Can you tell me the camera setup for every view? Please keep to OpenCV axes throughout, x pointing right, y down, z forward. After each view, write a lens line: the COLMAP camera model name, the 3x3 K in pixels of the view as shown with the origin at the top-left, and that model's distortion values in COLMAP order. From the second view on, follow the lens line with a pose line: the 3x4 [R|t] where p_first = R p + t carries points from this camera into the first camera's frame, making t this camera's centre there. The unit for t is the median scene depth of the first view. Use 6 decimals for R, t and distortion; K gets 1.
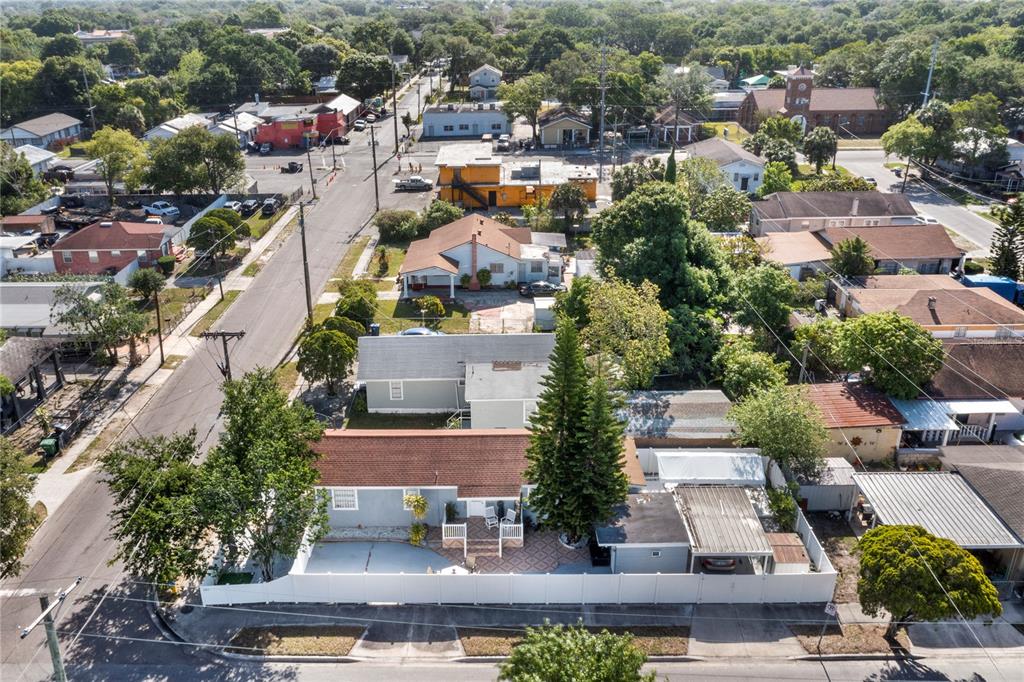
lens RADIAL K [[827.3, 0, 476.8], [0, 827.3, 352.7], [0, 0, 1]] dist [-0.032262, 0.013801]
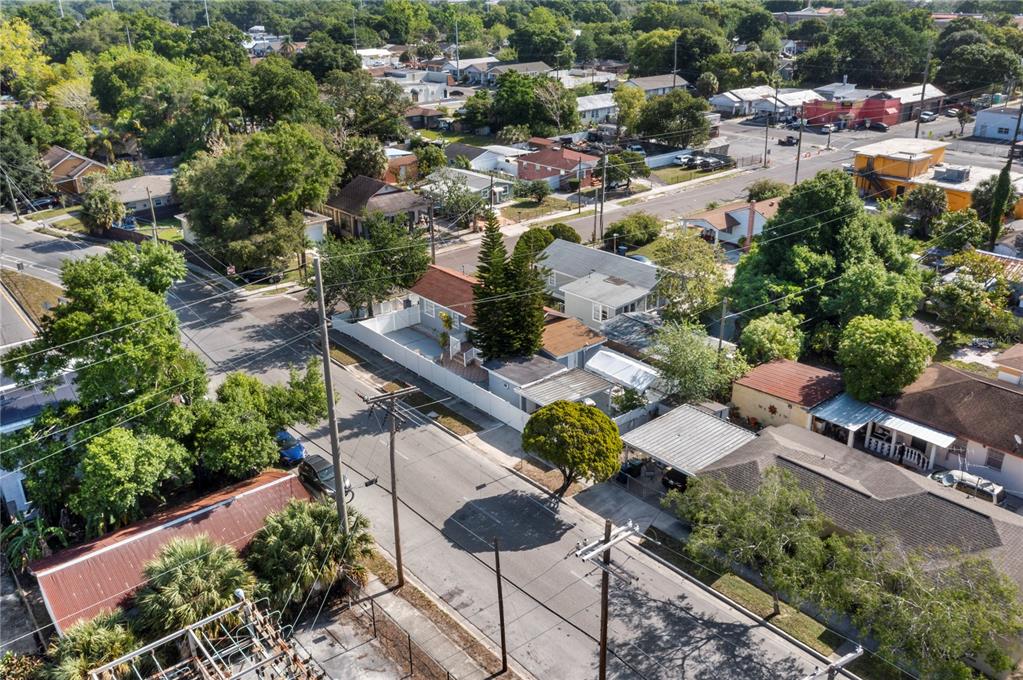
lens RADIAL K [[826.5, 0, 507.1], [0, 826.5, 341.5], [0, 0, 1]] dist [-0.032262, 0.013801]
pose [[0.667272, 0.307212, -0.678505, 0.871943], [-0.297831, 0.945027, 0.134987, -0.020382], [0.682675, 0.112006, 0.722087, -0.041527]]
